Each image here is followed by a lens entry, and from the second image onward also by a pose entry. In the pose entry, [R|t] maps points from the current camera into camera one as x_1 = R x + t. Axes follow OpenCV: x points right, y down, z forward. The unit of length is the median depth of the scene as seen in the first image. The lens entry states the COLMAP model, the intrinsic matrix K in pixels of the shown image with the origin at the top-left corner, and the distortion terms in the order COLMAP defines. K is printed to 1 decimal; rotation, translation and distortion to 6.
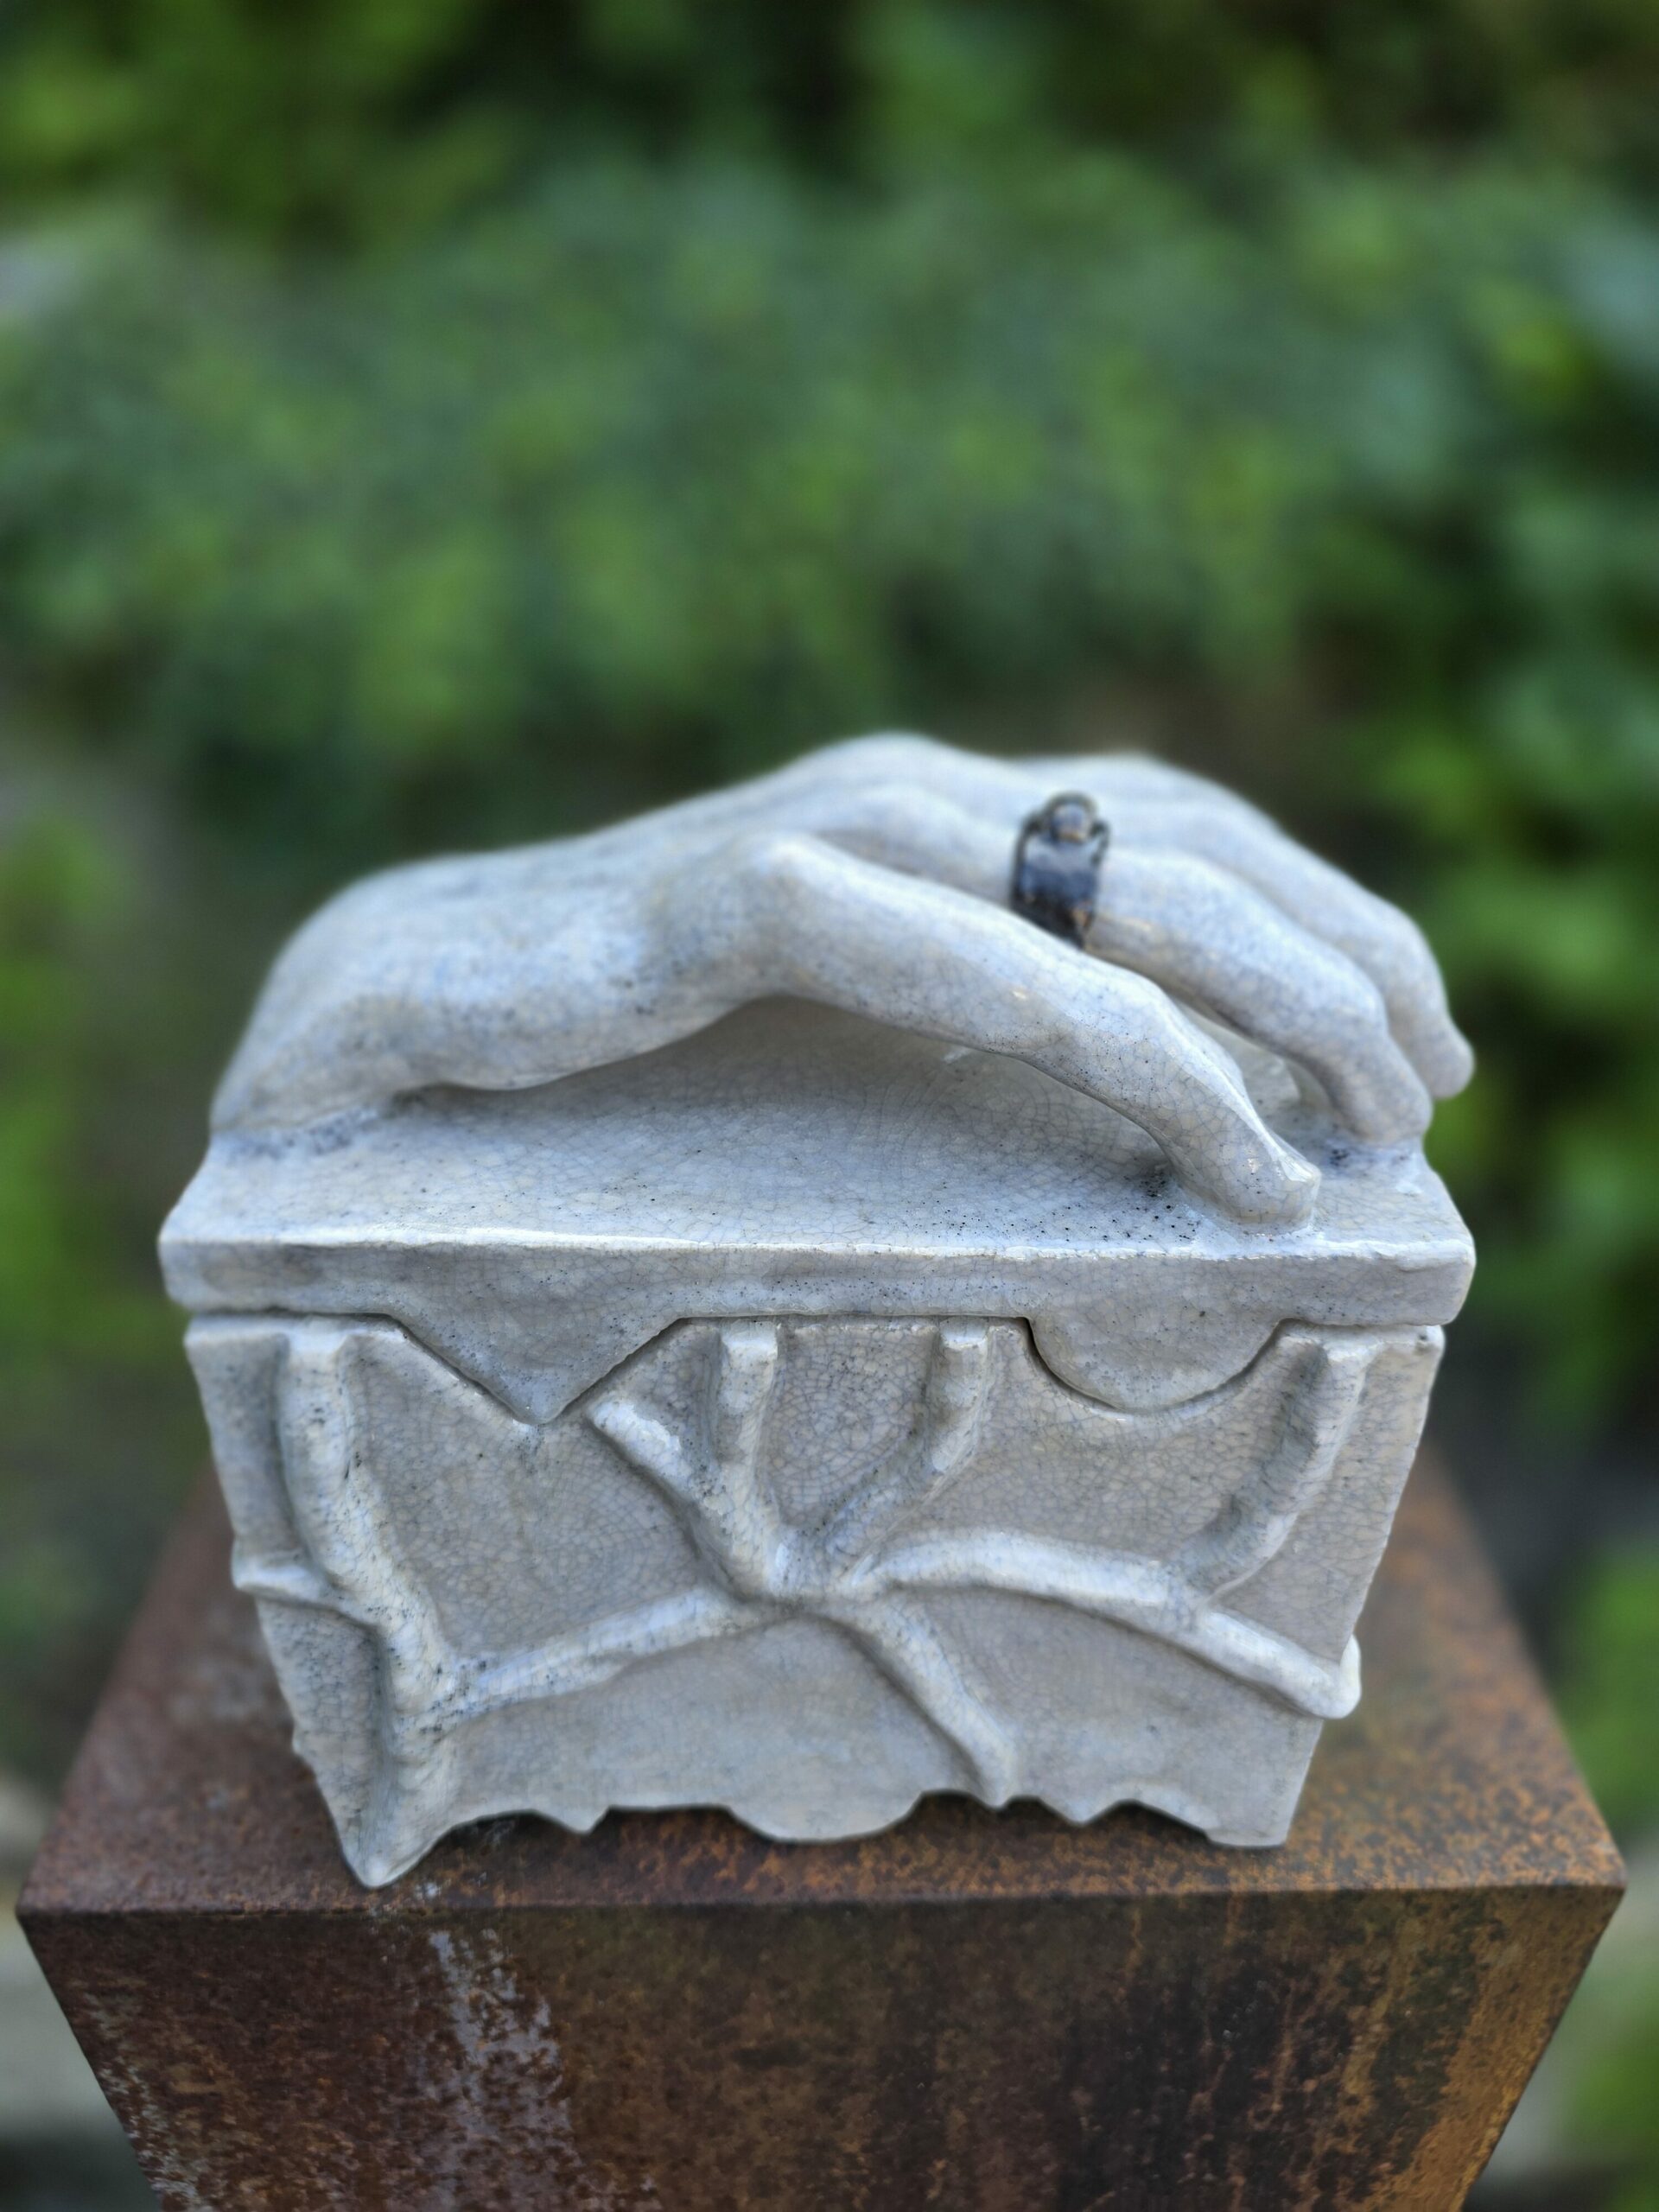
lens RADIAL K [[1556.3, 0, 839.5], [0, 1556.3, 1108.2], [0, 0, 1]] dist [-0.017303, -0.001264]
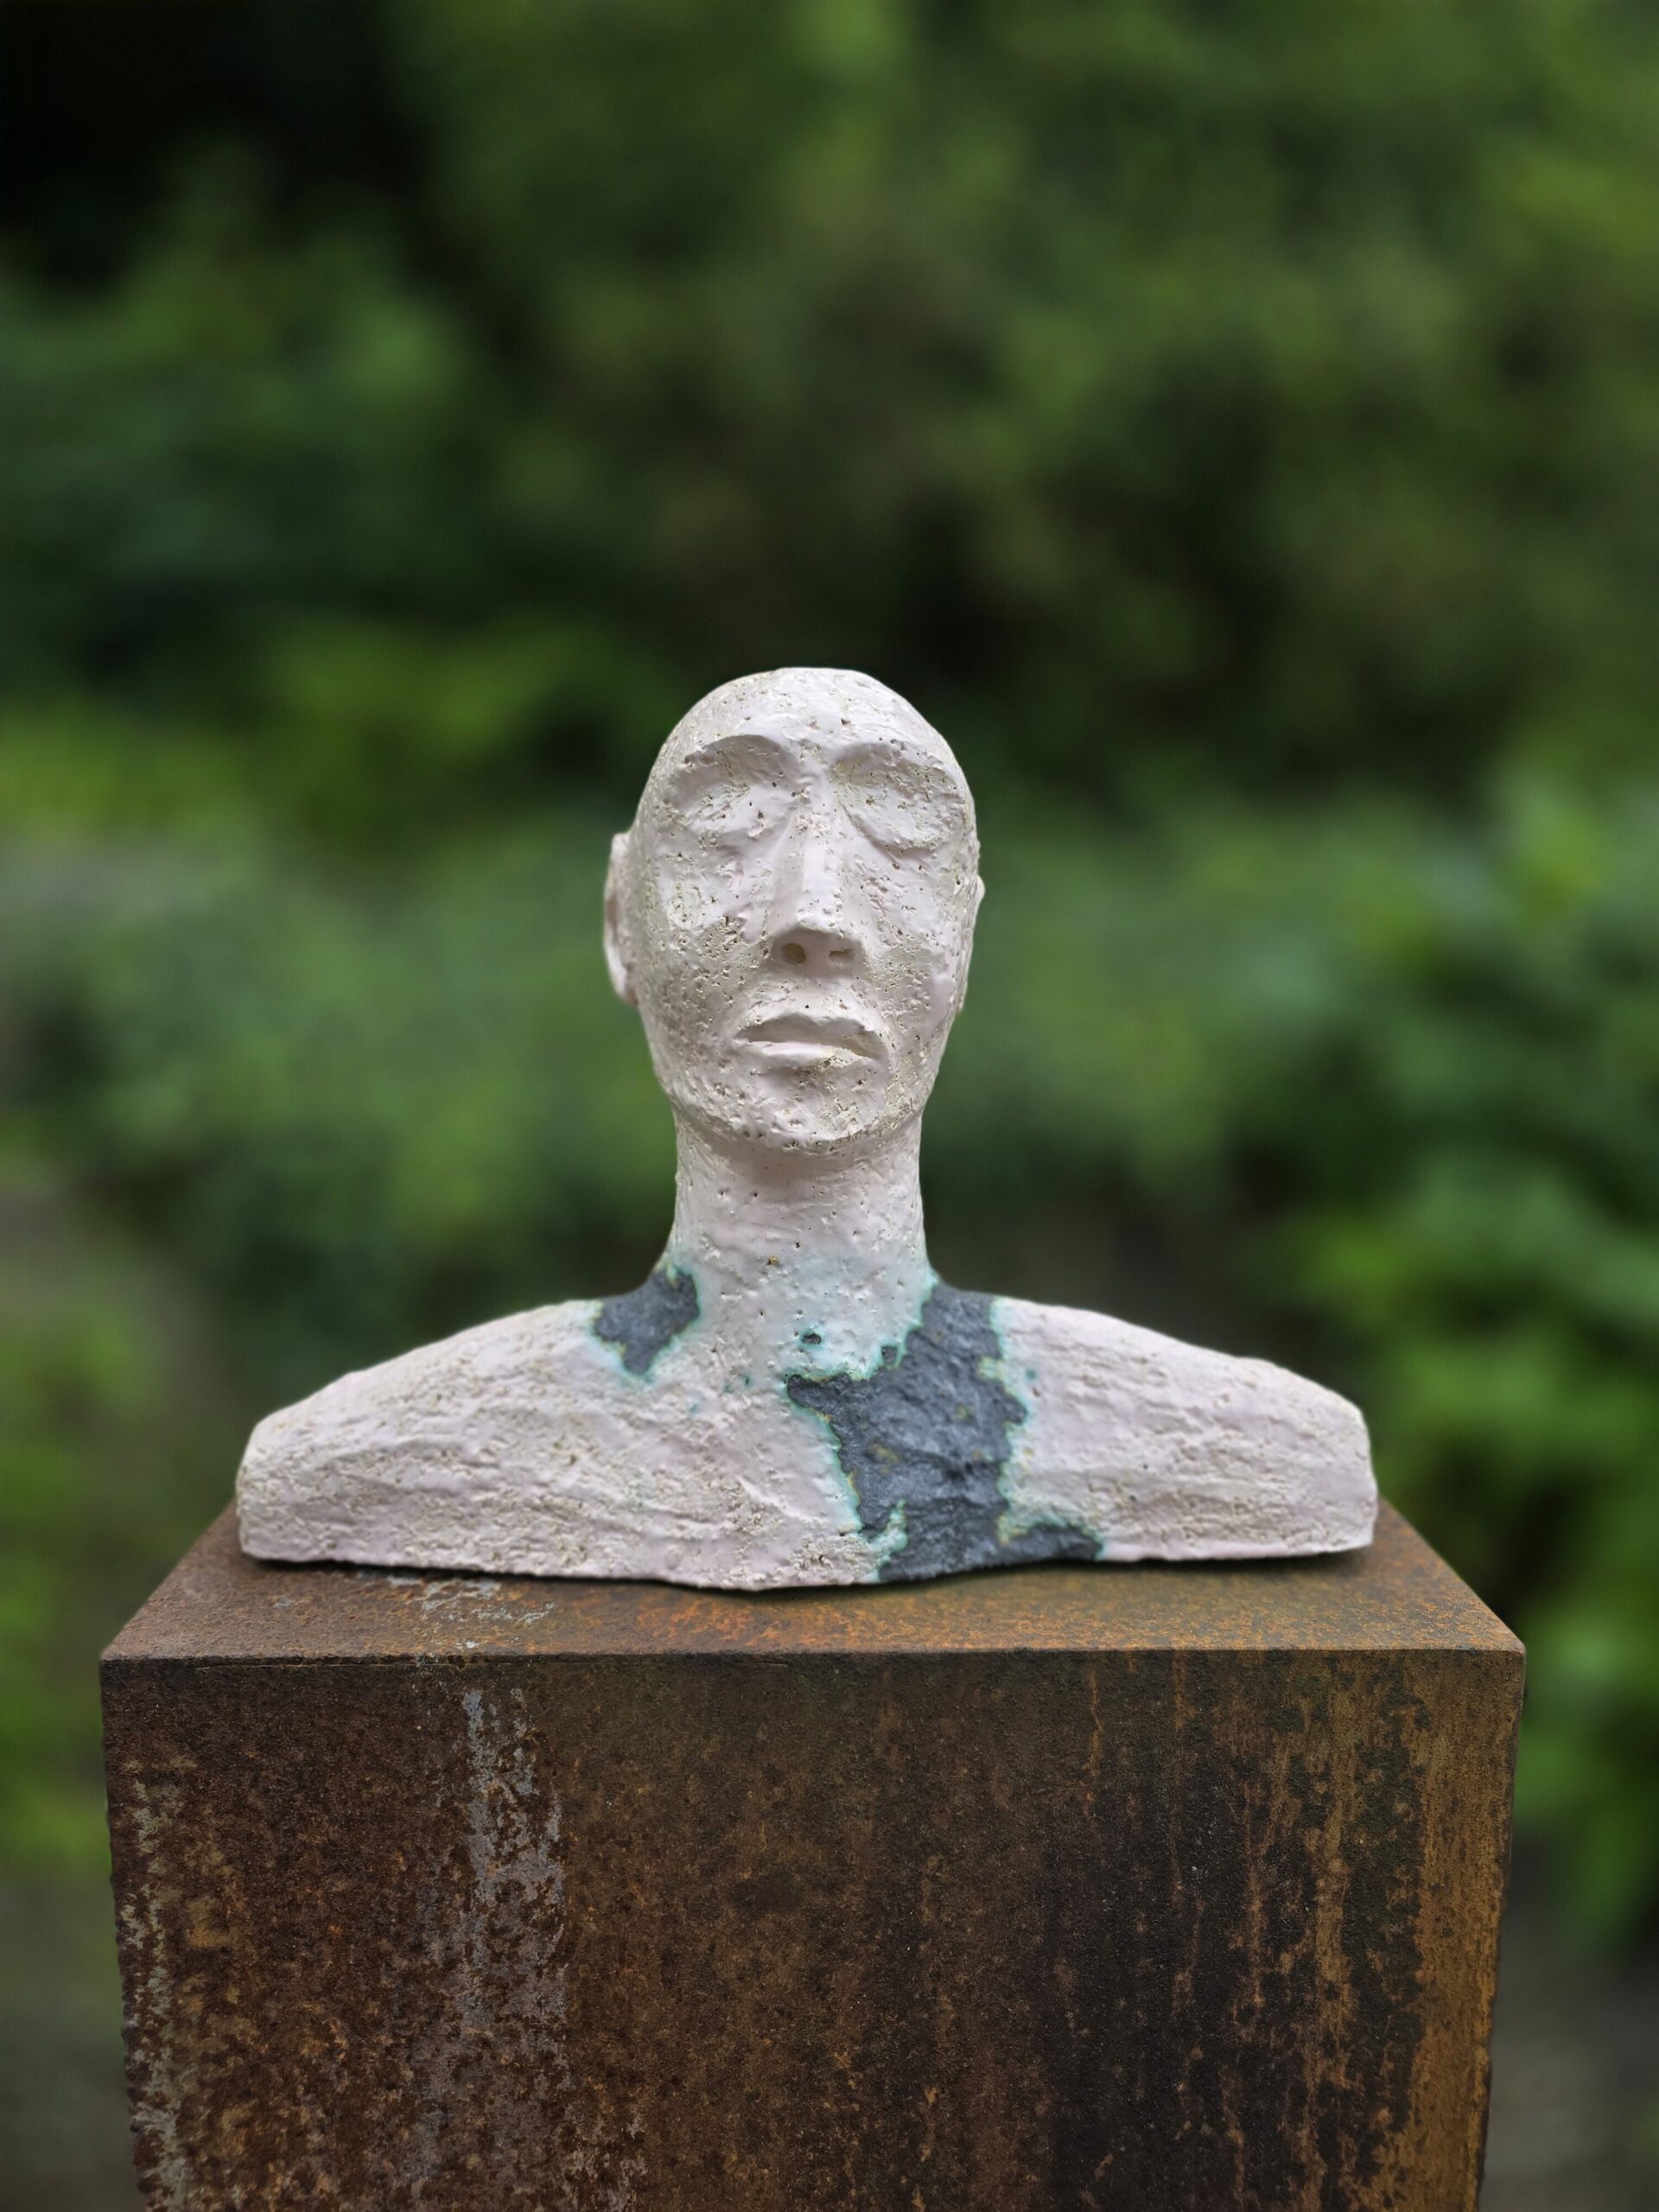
lens RADIAL K [[1534.3, 0, 827.4], [0, 1534.3, 1087.7], [0, 0, 1]] dist [-0.004844, -0.002703]
pose [[0.999976, -0.002890, 0.006247, -0.006759], [0.005222, 0.909801, -0.415012, 0.571034], [-0.004484, 0.415035, 0.909795, -0.186586]]
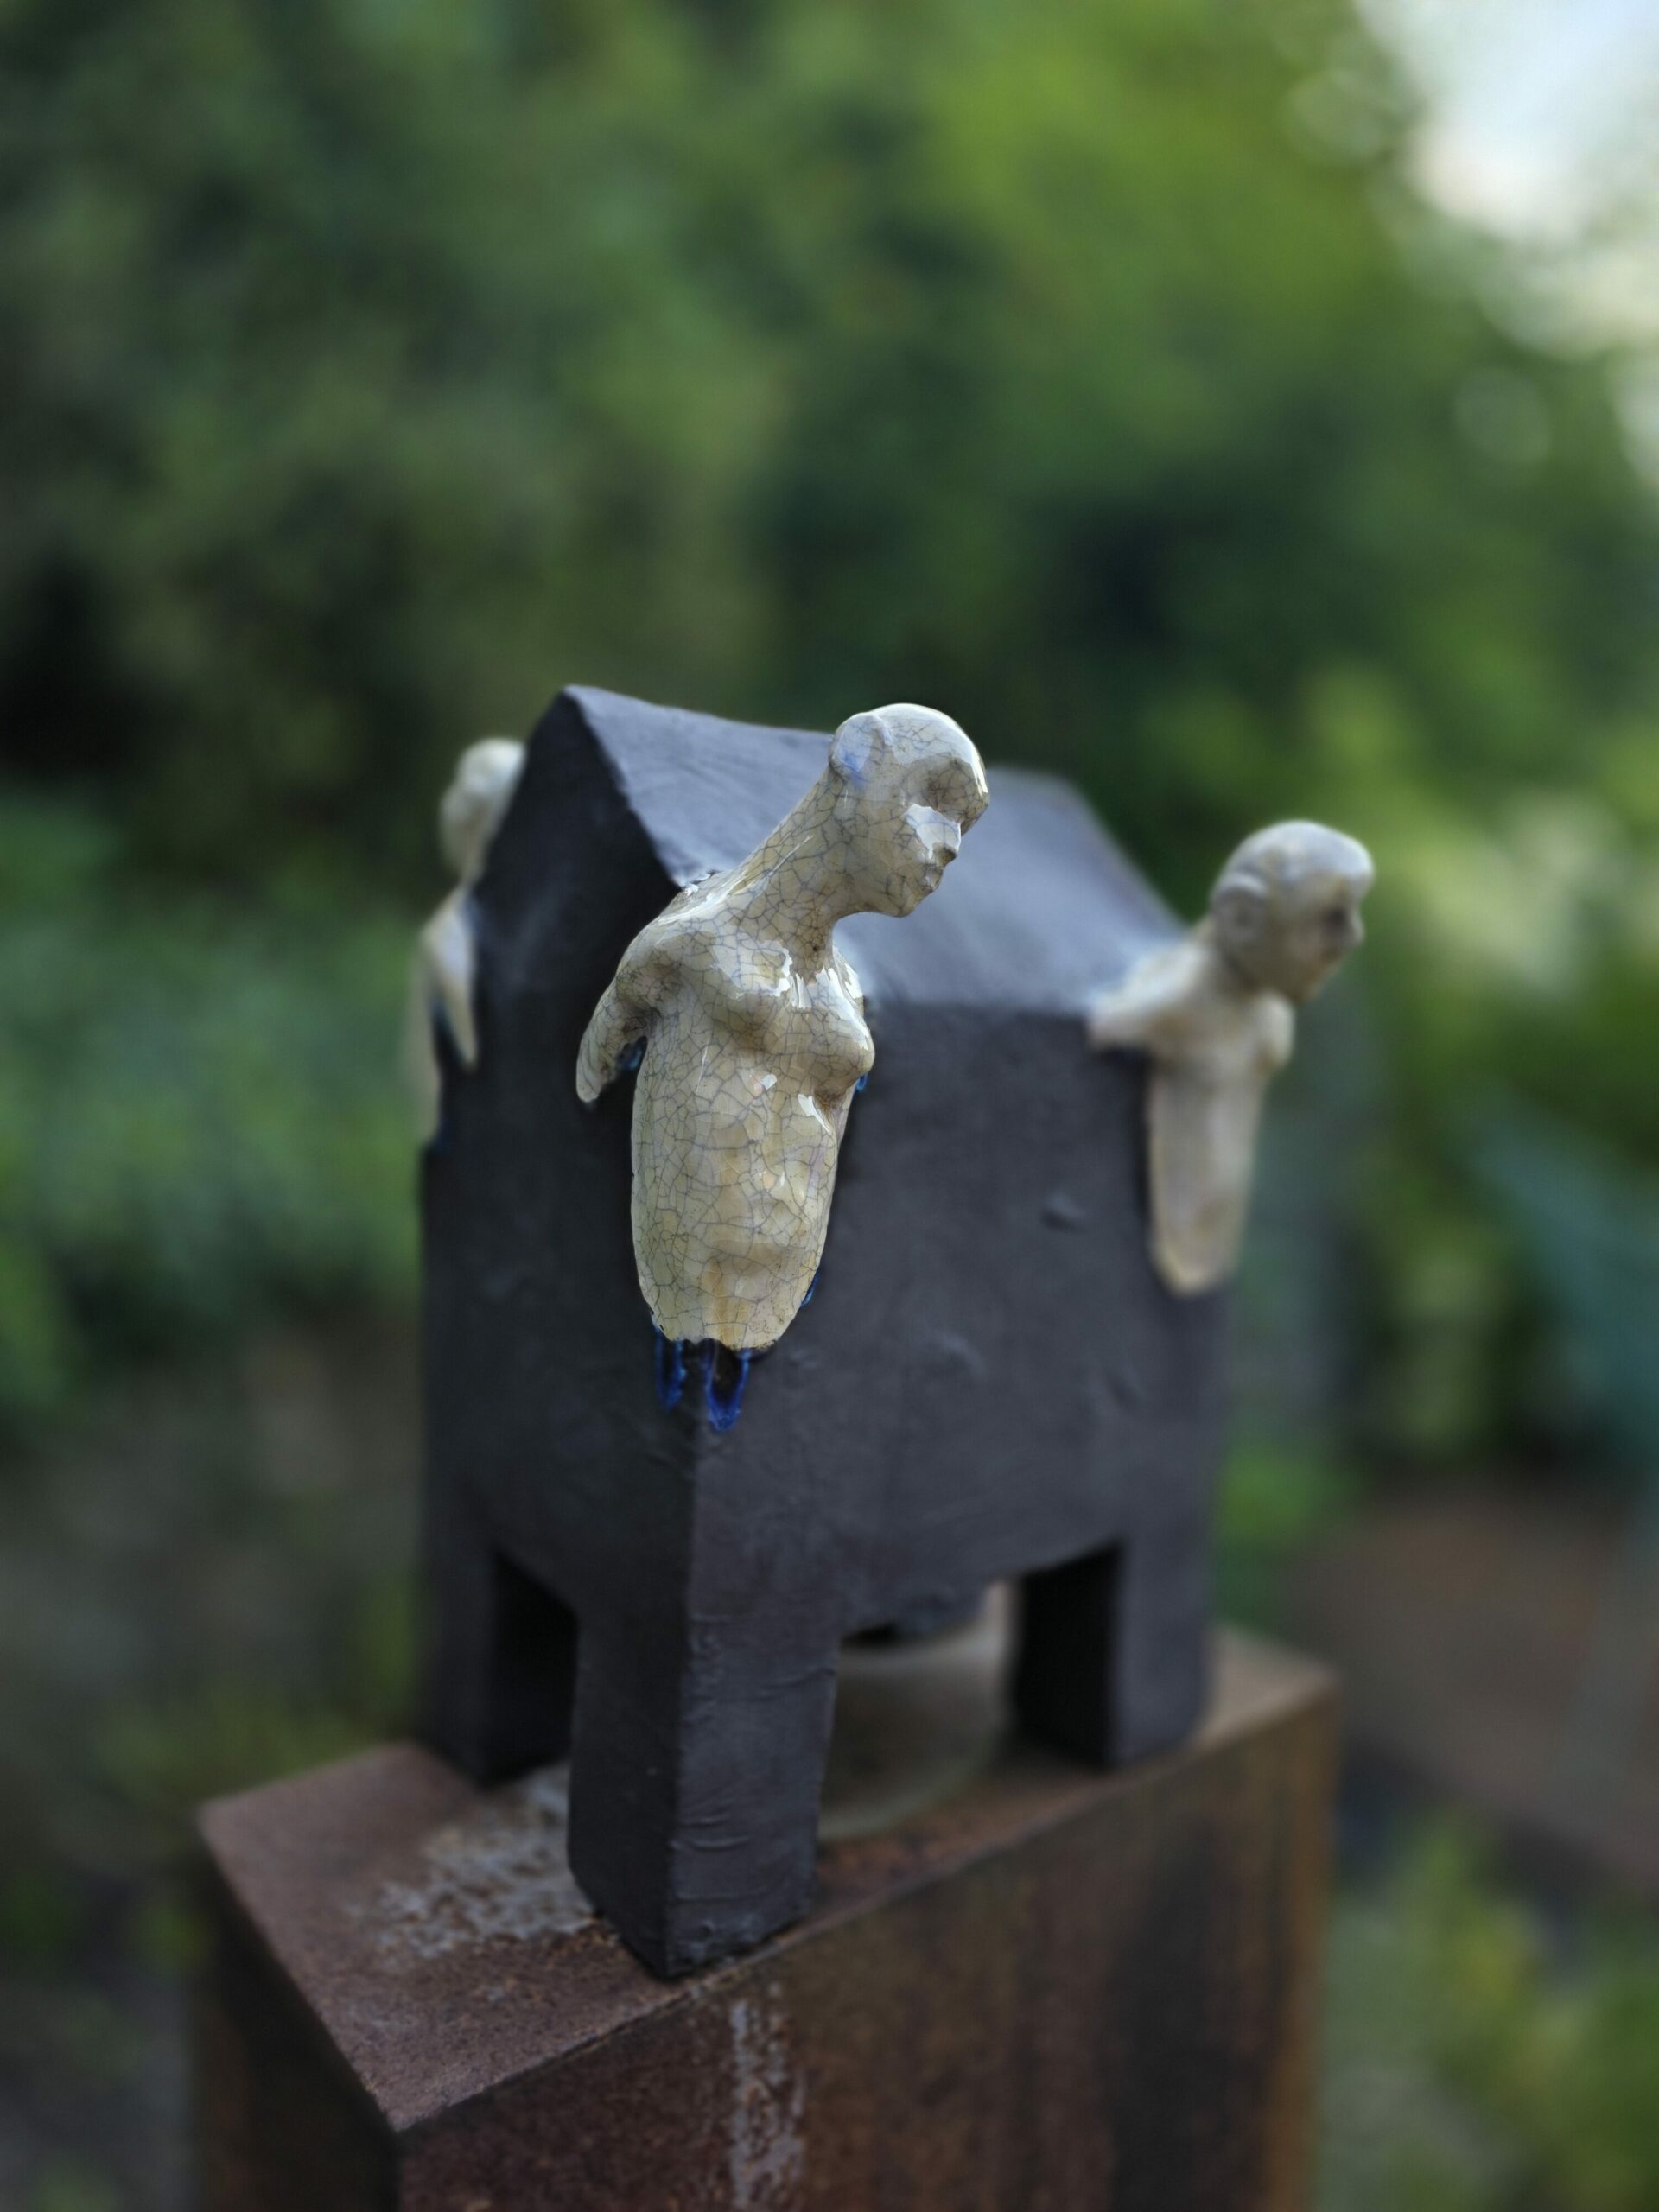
lens RADIAL K [[1534.3, 0, 827.4], [0, 1534.3, 1087.7], [0, 0, 1]] dist [-0.004844, -0.002703]
pose [[0.797499, -0.043056, 0.601782, -0.824719], [0.310633, 0.884384, -0.348385, 0.332619], [-0.517206, 0.464770, 0.718670, -0.161721]]
